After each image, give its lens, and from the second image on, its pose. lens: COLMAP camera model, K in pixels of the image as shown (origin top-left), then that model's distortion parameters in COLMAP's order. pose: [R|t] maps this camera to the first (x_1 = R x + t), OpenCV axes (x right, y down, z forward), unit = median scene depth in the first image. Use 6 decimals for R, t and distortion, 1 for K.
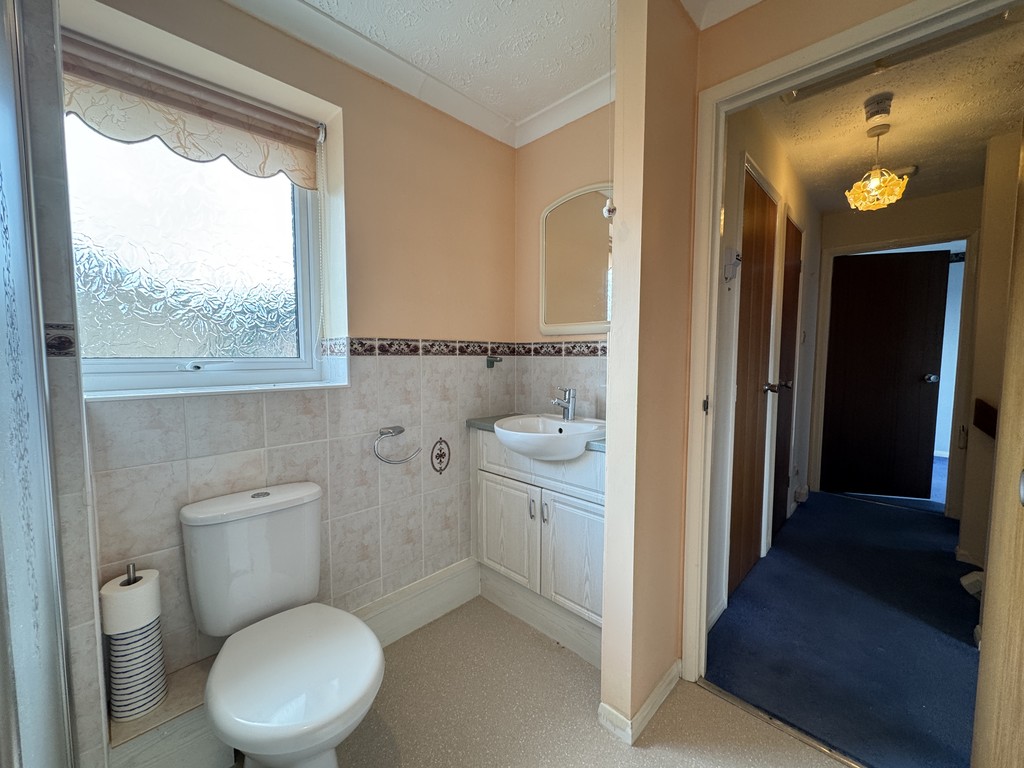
lens RADIAL K [[407.7, 0, 519.2], [0, 407.7, 387.7], [0, 0, 1]] dist [-0.006857, 0.000466]
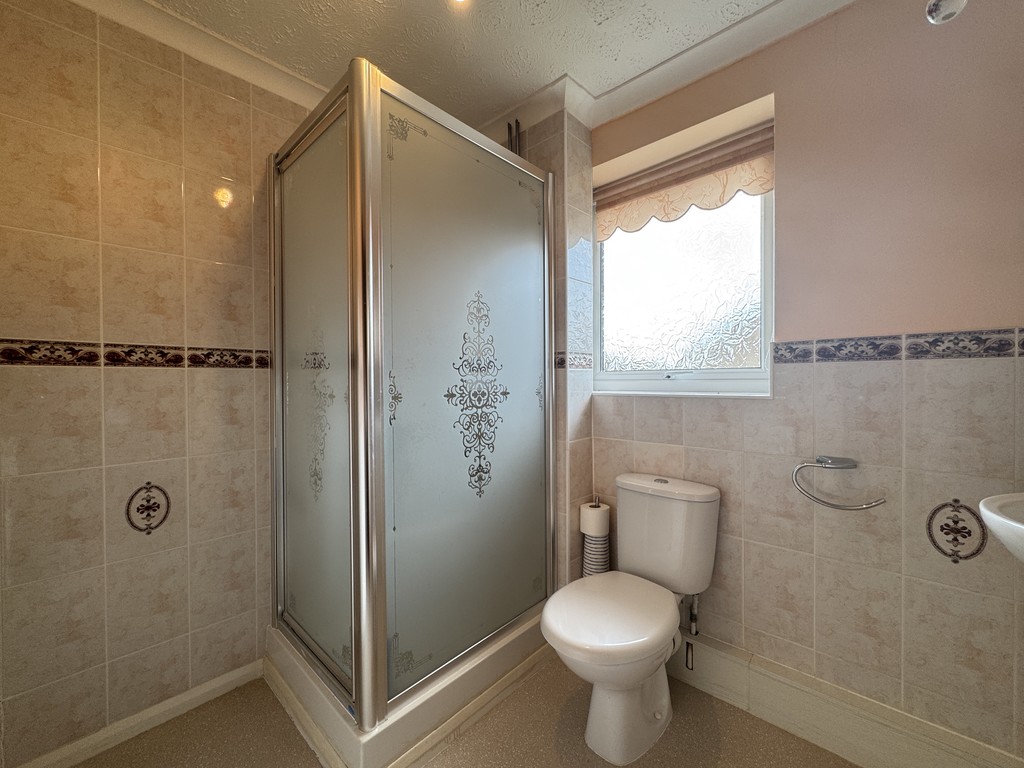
lens RADIAL K [[407.7, 0, 519.5], [0, 407.7, 379.4], [0, 0, 1]] dist [-0.006857, 0.000466]
pose [[0.018188, 0.007414, -0.999807, 0.445293], [-0.062440, 0.998029, 0.006265, -0.014956], [0.997883, 0.062314, 0.018615, 0.428467]]
